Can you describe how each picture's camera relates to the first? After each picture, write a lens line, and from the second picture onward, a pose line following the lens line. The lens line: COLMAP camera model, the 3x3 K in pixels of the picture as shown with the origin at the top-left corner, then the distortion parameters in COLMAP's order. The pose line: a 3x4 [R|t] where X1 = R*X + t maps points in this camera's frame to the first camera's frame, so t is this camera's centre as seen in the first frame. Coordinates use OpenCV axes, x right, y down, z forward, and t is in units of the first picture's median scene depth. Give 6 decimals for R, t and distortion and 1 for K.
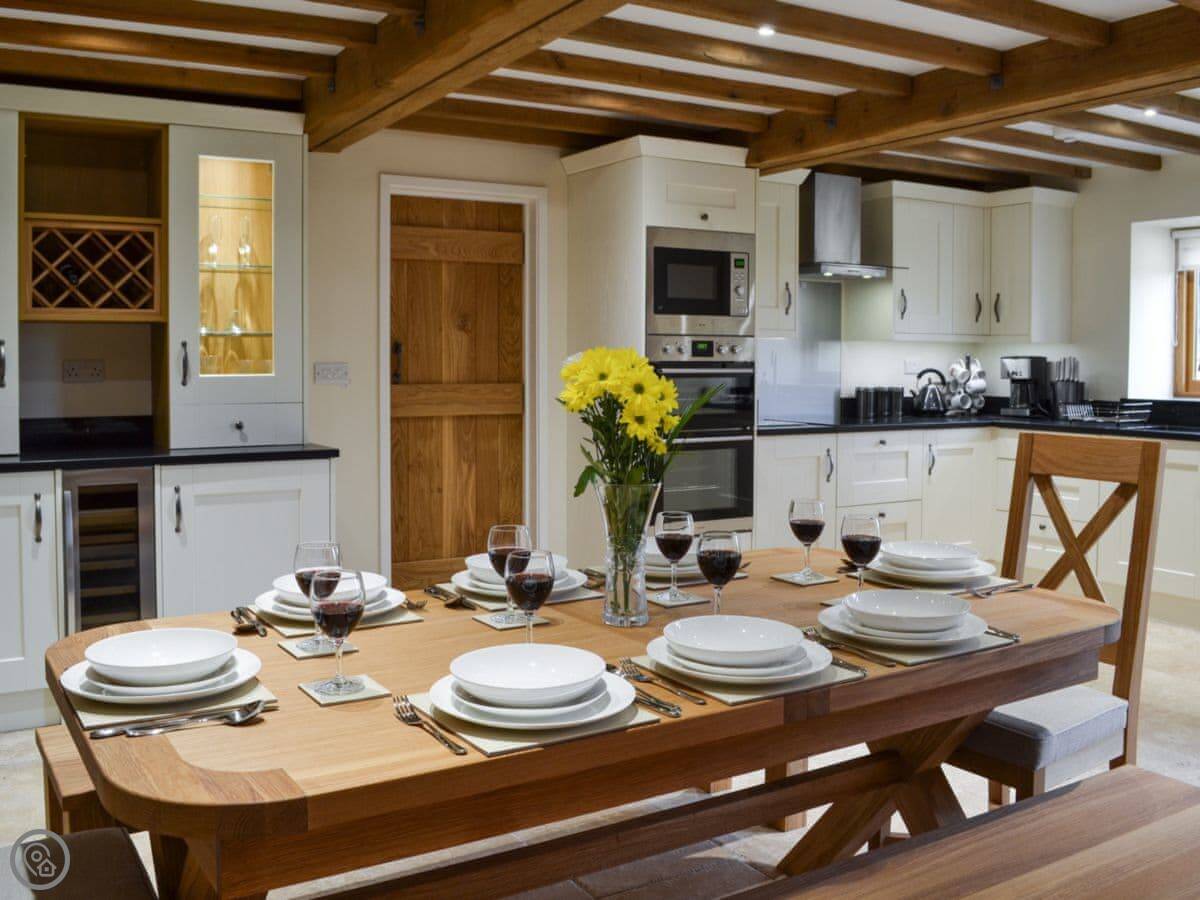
lens RADIAL K [[1081.9, 0, 593.3], [0, 1081.9, 443.9], [0, 0, 1]] dist [-0.095336, 0.001269]
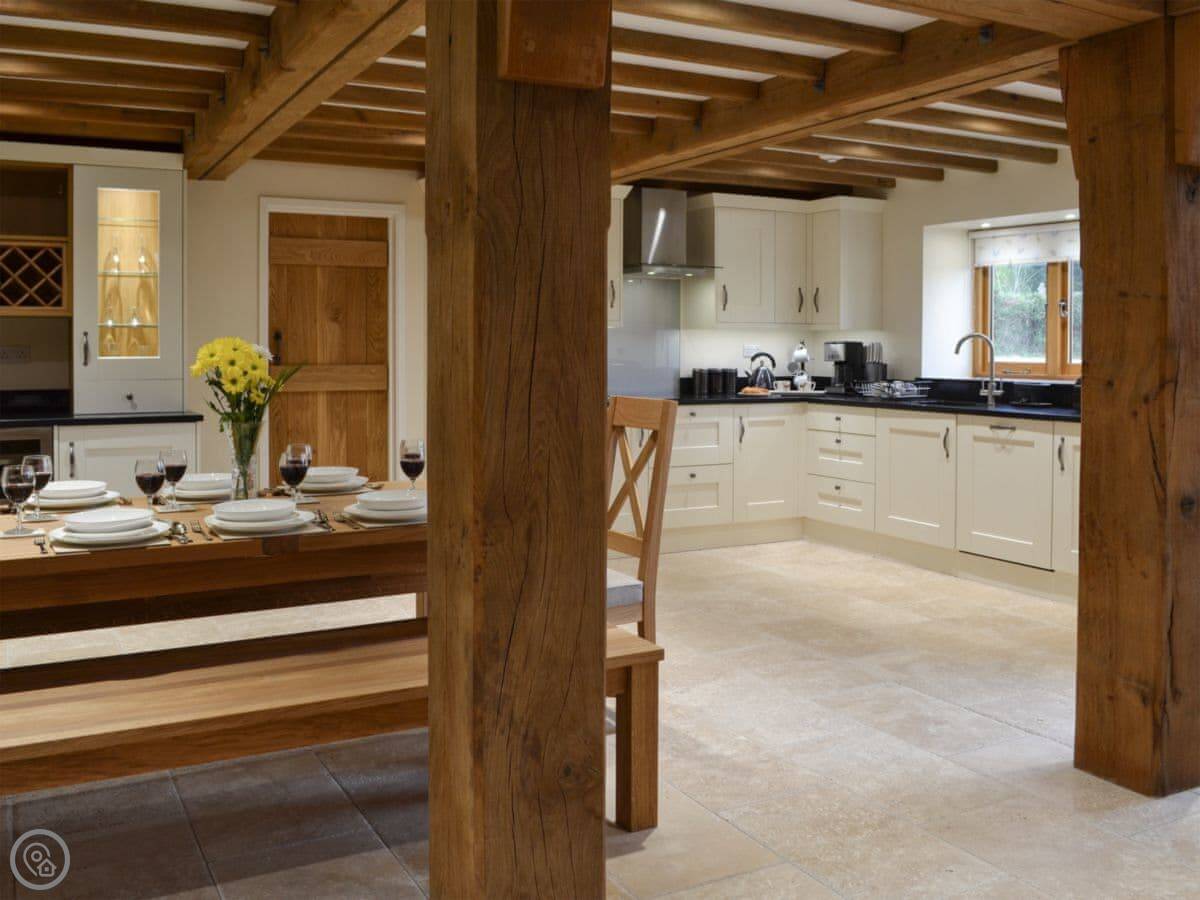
lens RADIAL K [[1081.9, 0, 635.7], [0, 1081.9, 409.5], [0, 0, 1]] dist [-0.095336, 0.001269]
pose [[0.999865, 0.001488, -0.016386, 0.243682], [-0.001806, 0.999810, -0.019426, 0.017867], [0.016354, 0.019453, 0.999677, -0.213085]]
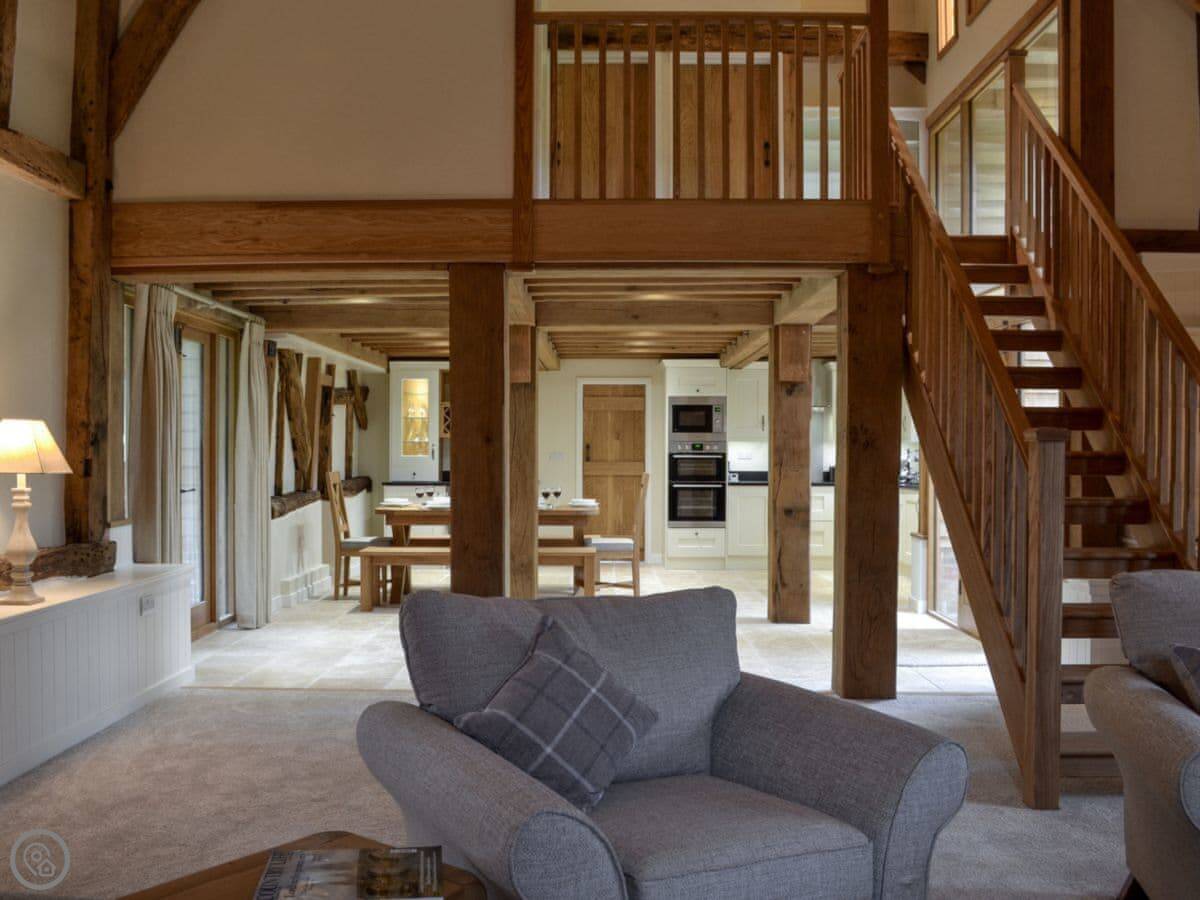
lens RADIAL K [[1081.9, 0, 601.7], [0, 1081.9, 450.5], [0, 0, 1]] dist [-0.095336, 0.001269]
pose [[0.866774, 0.000901, -0.498701, 1.046613], [-0.040912, 0.996756, -0.069307, 0.086303], [0.497020, 0.080476, 0.863999, -1.079329]]
